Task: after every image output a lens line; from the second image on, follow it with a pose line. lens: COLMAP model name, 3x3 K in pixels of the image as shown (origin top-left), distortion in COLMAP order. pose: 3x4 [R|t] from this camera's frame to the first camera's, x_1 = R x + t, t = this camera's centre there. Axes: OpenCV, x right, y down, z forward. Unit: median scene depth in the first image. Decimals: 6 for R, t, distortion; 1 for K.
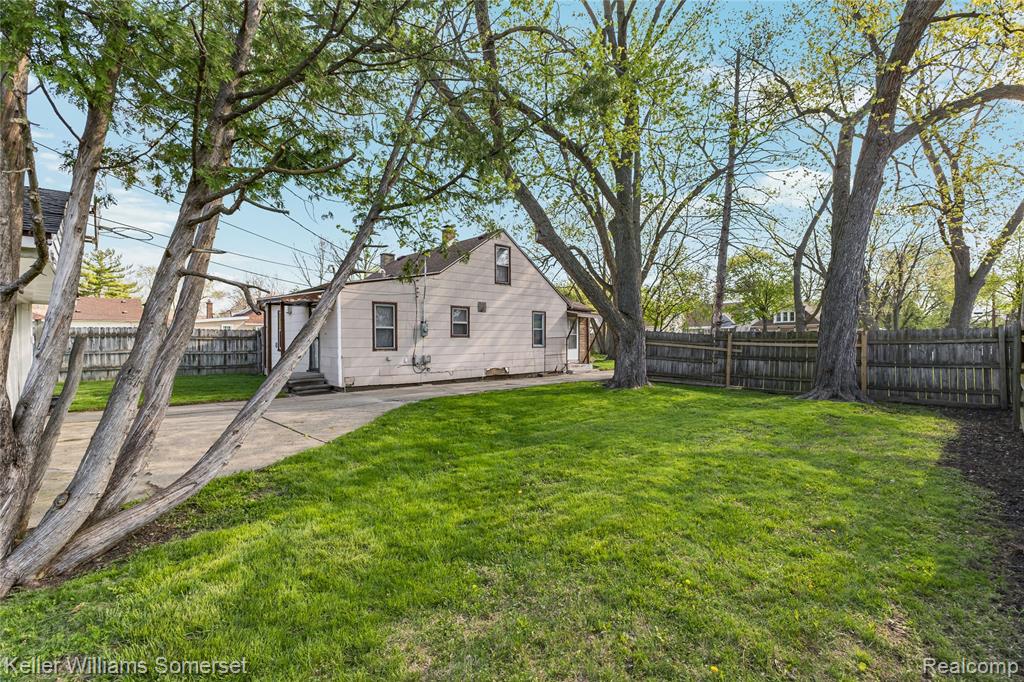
lens RADIAL K [[443.4, 0, 512.3], [0, 443.4, 351.7], [0, 0, 1]] dist [-0.001679, -0.000657]
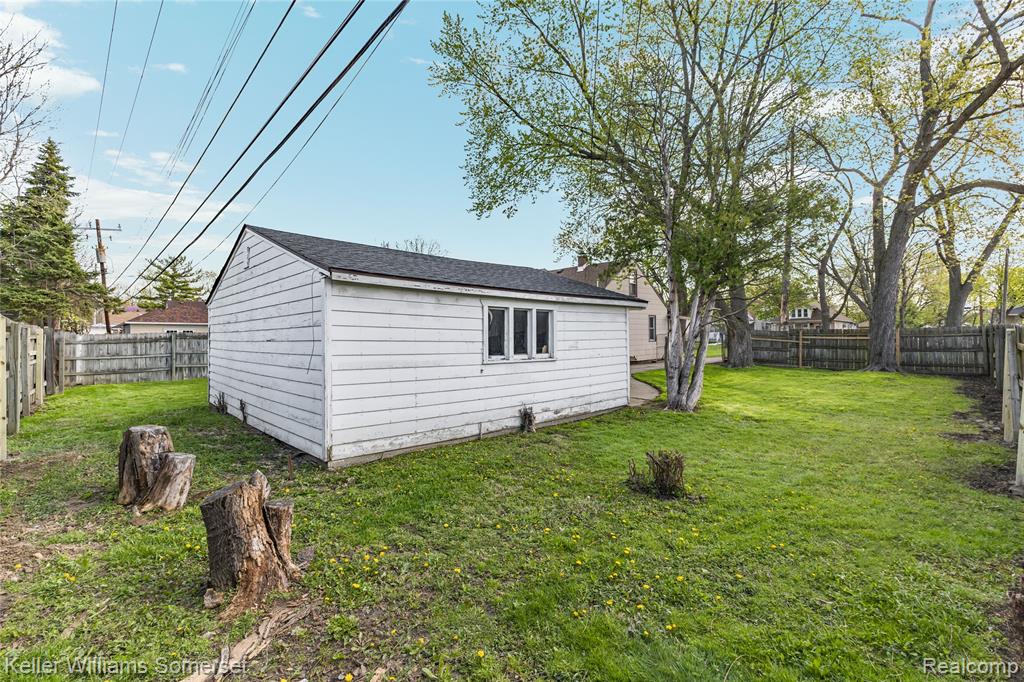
lens RADIAL K [[440.4, 0, 512.0], [0, 440.4, 341.0], [0, 0, 1]] dist [-0.000703, -0.000341]
pose [[0.999923, -0.008697, 0.008882, -0.529579], [0.008822, 0.999862, -0.014080, 0.005833], [-0.008759, 0.014158, 0.999861, -0.494145]]
